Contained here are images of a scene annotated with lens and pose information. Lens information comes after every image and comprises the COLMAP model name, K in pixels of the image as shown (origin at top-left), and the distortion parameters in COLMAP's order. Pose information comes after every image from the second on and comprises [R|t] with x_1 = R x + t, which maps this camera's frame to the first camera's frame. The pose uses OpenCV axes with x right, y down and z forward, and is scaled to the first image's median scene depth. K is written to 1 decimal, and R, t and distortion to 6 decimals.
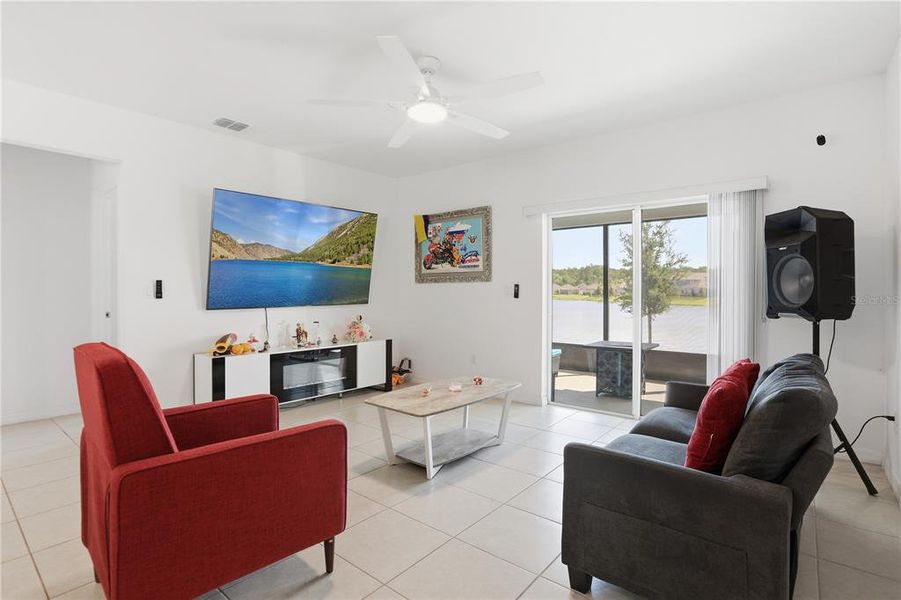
lens RADIAL K [[442.3, 0, 443.7], [0, 442.3, 294.4], [0, 0, 1]] dist [-0.017132, -0.003869]
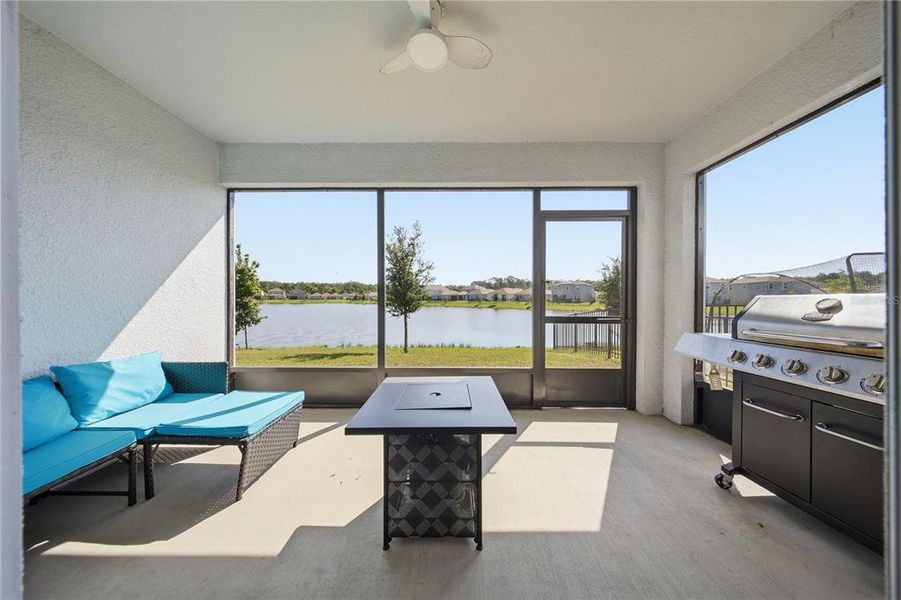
lens RADIAL K [[265.5, 0, 449.9], [0, 265.5, 294.5], [0, 0, 1]] dist [0.001133, 0.000093]
pose [[0.778678, 0.008581, 0.627365, 0.250085], [0.003941, 0.999820, -0.018567, 0.018730], [-0.627411, 0.016930, 0.778504, 0.792301]]
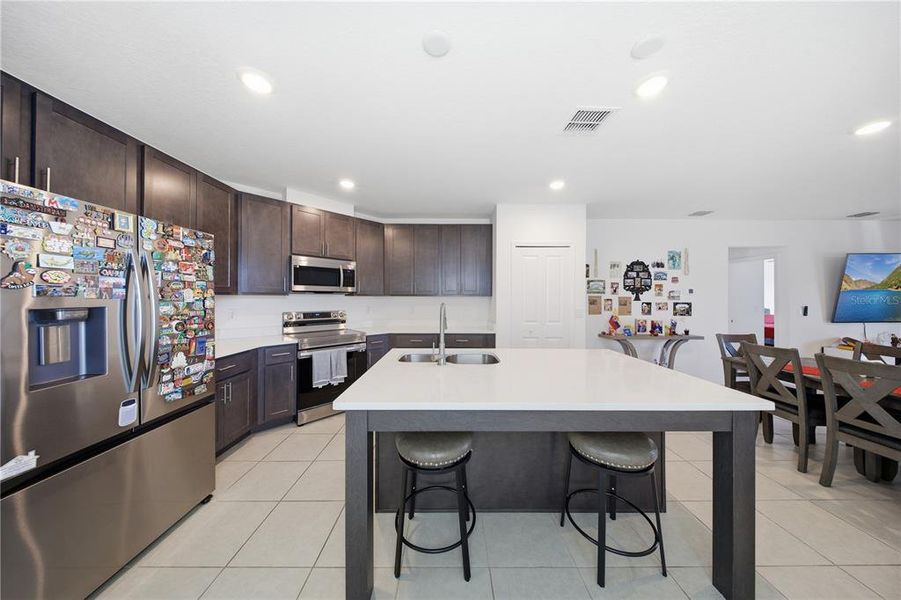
lens RADIAL K [[265.5, 0, 450.3], [0, 265.5, 302.6], [0, 0, 1]] dist [0.001133, 0.000093]
pose [[0.641455, -0.002587, -0.767156, -0.542254], [-0.003176, 0.999977, -0.006027, -0.024859], [0.767154, 0.006303, 0.641432, -0.641737]]
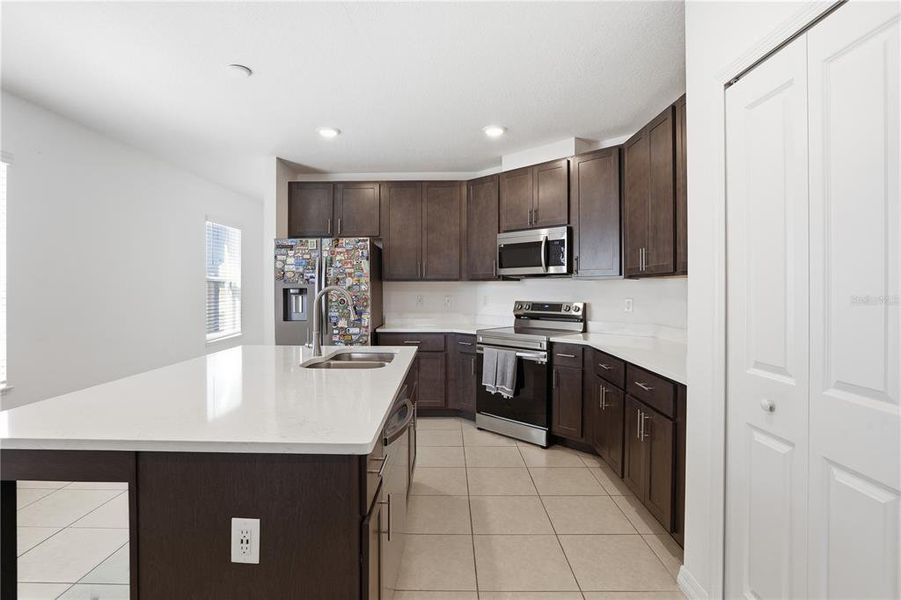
lens RADIAL K [[442.3, 0, 451.5], [0, 442.3, 295.2], [0, 0, 1]] dist [-0.017132, -0.003869]
pose [[-0.764545, -0.006541, -0.644537, -0.606584], [-0.022332, 0.999617, 0.016346, -0.027295], [0.644183, 0.026891, -0.764399, 0.039492]]
